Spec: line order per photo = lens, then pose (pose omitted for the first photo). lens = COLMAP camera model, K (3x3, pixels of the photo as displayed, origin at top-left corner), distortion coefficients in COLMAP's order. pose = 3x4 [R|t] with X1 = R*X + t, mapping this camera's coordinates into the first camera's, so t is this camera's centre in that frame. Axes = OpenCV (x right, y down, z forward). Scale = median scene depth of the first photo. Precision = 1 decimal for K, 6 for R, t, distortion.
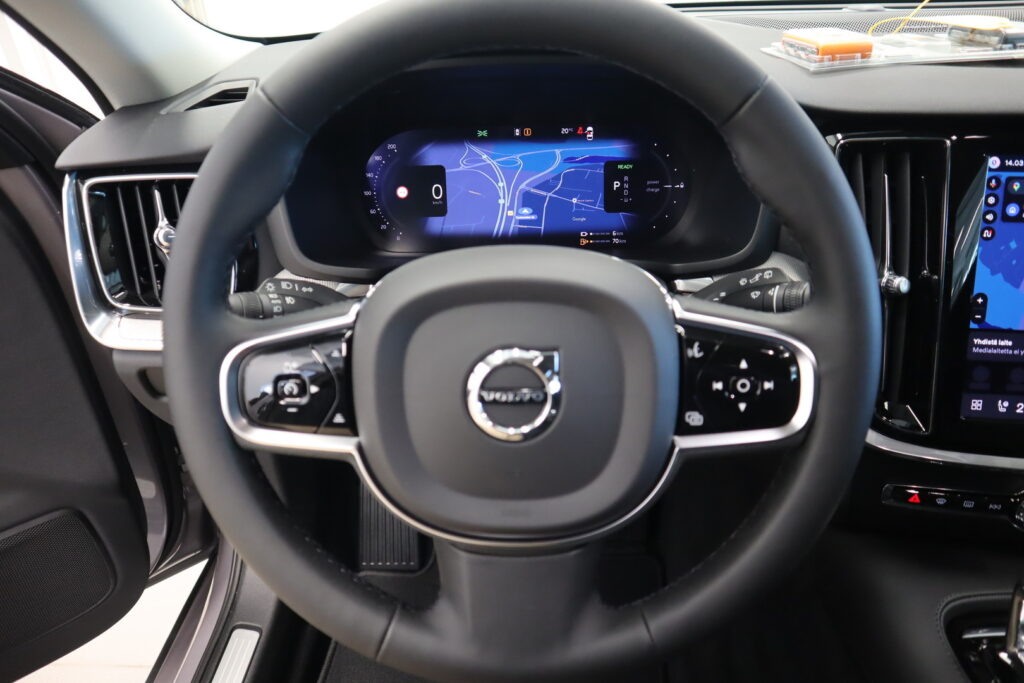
lens RADIAL K [[709.0, 0, 512.0], [0, 709.0, 341.5], [0, 0, 1]] dist [-0.142886, 0.090736]
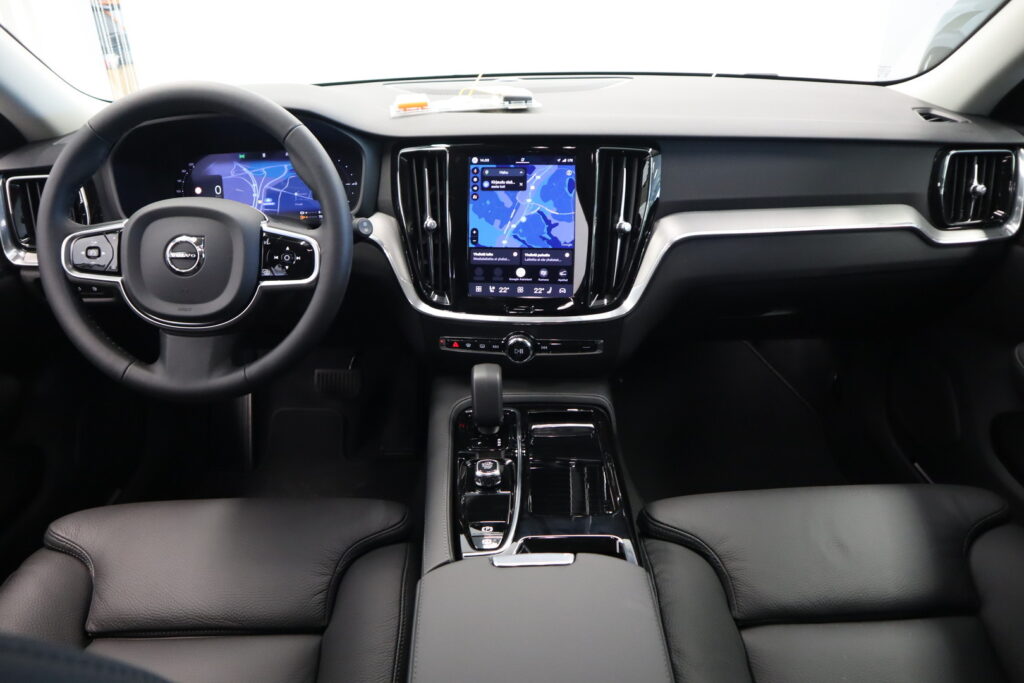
lens RADIAL K [[709.0, 0, 512.0], [0, 709.0, 341.5], [0, 0, 1]] dist [-0.142886, 0.090736]
pose [[0.997814, -0.009724, 0.065358, 0.630134], [0.014101, 0.997664, -0.066842, 0.356290], [-0.064556, 0.067617, 0.995621, -0.896738]]
